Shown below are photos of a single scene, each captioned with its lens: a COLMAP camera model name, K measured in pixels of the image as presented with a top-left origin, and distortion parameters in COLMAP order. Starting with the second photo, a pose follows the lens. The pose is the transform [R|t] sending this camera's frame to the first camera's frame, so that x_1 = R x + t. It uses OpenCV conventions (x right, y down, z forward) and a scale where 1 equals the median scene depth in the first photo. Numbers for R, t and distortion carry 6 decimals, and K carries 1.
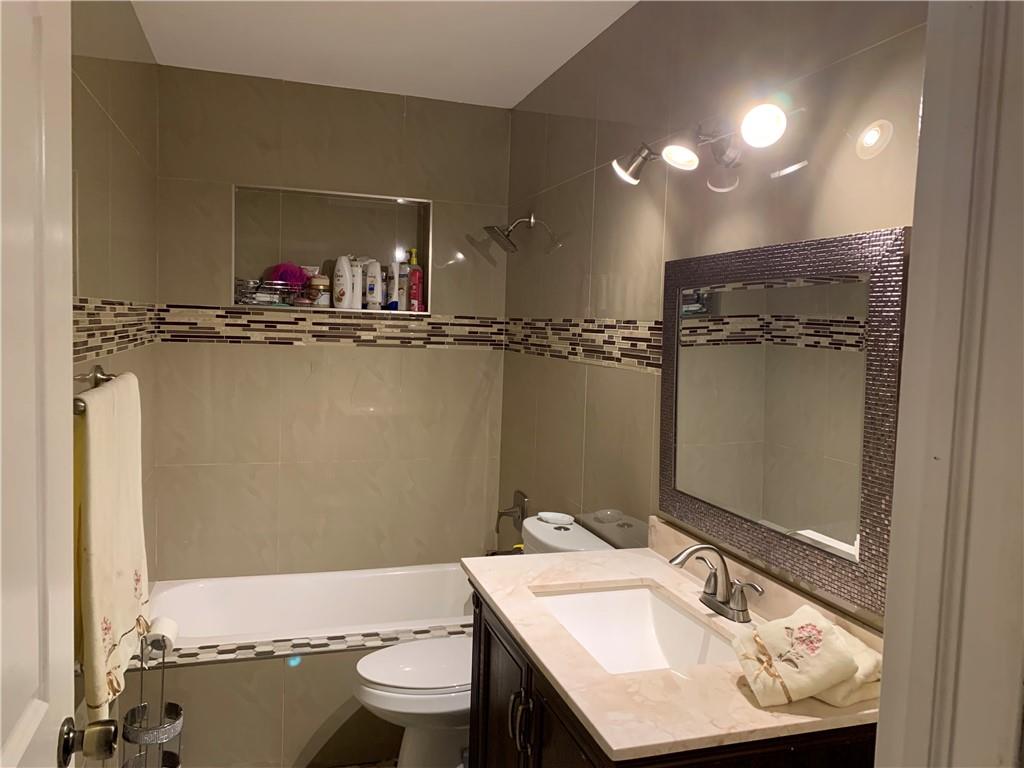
lens RADIAL K [[777.7, 0, 516.1], [0, 777.7, 377.8], [0, 0, 1]] dist [0.039485, -0.044591]
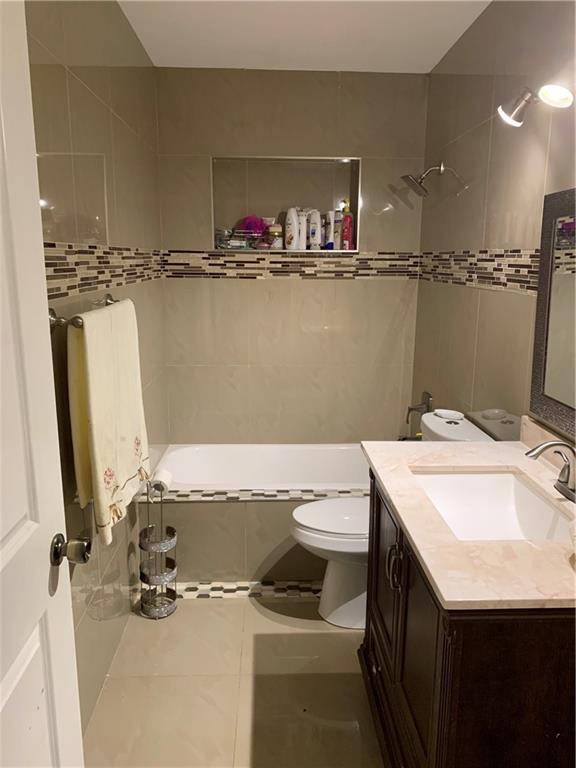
lens RADIAL K [[583.3, 0, 293.7], [0, 583.3, 380.2], [0, 0, 1]] dist [0.039485, -0.044591]
pose [[0.964378, 0.026197, -0.263229, 0.071303], [0.007973, 0.991753, 0.127913, 0.005573], [0.264409, -0.125455, 0.956216, 0.052485]]
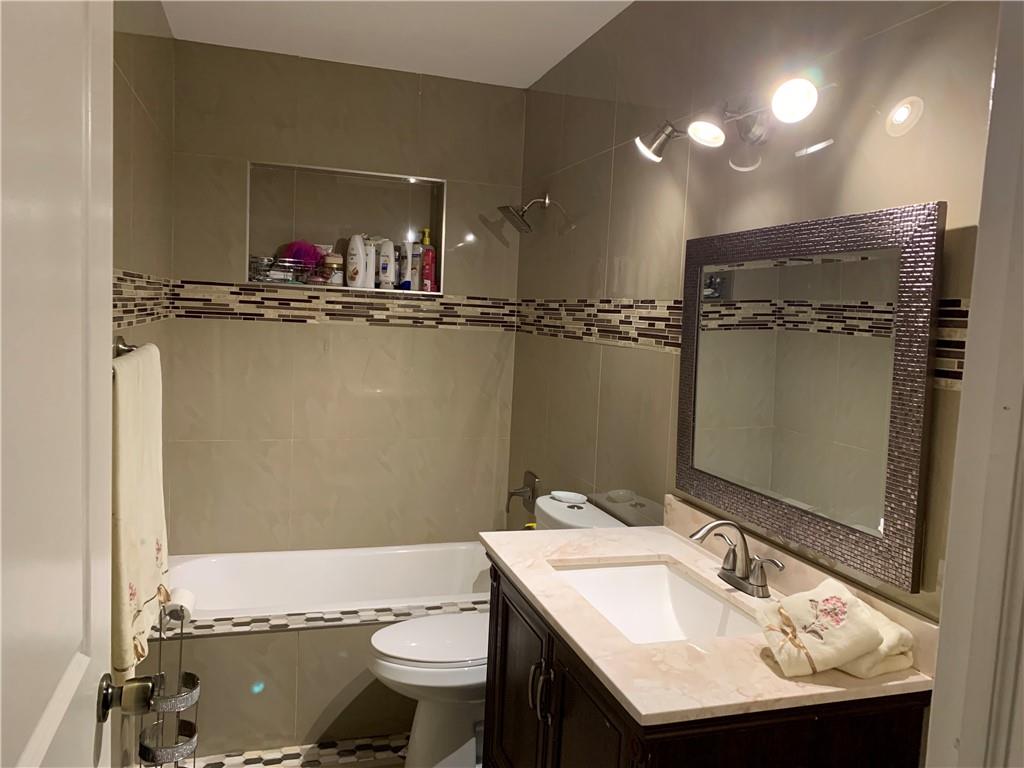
lens RADIAL K [[777.7, 0, 513.0], [0, 777.7, 378.4], [0, 0, 1]] dist [0.039485, -0.044591]
pose [[0.999905, 0.013369, -0.003352, -0.025100], [-0.013314, 0.999788, 0.015738, 0.015248], [0.003562, -0.015692, 0.999871, -0.002641]]
